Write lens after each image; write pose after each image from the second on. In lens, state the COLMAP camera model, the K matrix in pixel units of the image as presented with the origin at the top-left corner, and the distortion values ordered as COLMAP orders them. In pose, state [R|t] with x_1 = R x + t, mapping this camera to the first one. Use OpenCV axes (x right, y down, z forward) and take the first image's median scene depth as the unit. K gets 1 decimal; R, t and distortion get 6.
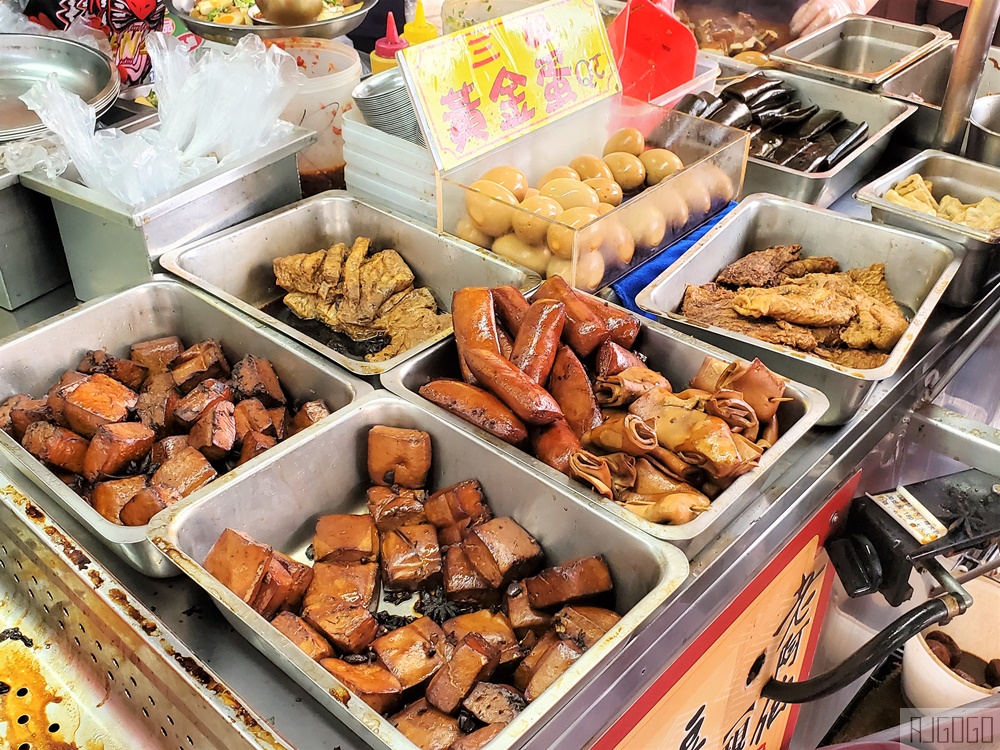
lens RADIAL K [[1014.7, 0, 500.0], [0, 1014.7, 375.0], [0, 0, 1]] dist [0.131087, -0.394621]
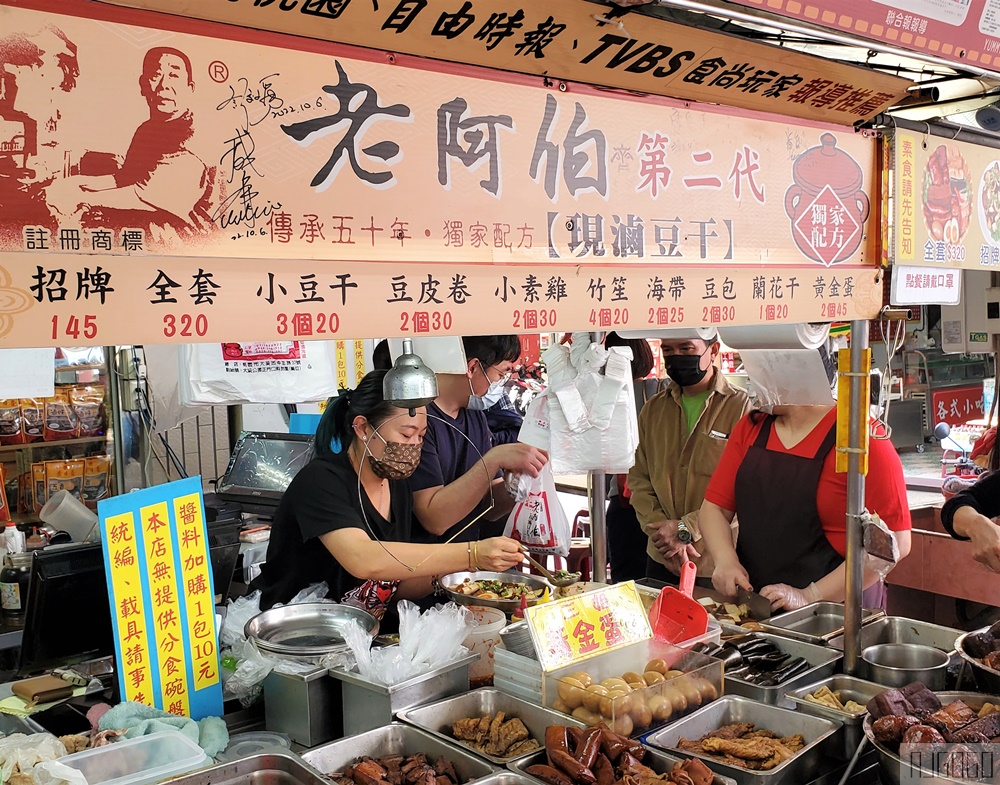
lens RADIAL K [[1070.9, 0, 500.0], [0, 1070.9, 392.5], [0, 0, 1]] dist [0.162755, -0.379258]
pose [[0.990283, -0.022003, -0.137314, 0.136804], [-0.052418, 0.855517, -0.515115, 0.367628], [0.128808, 0.517308, 0.846050, -0.904620]]
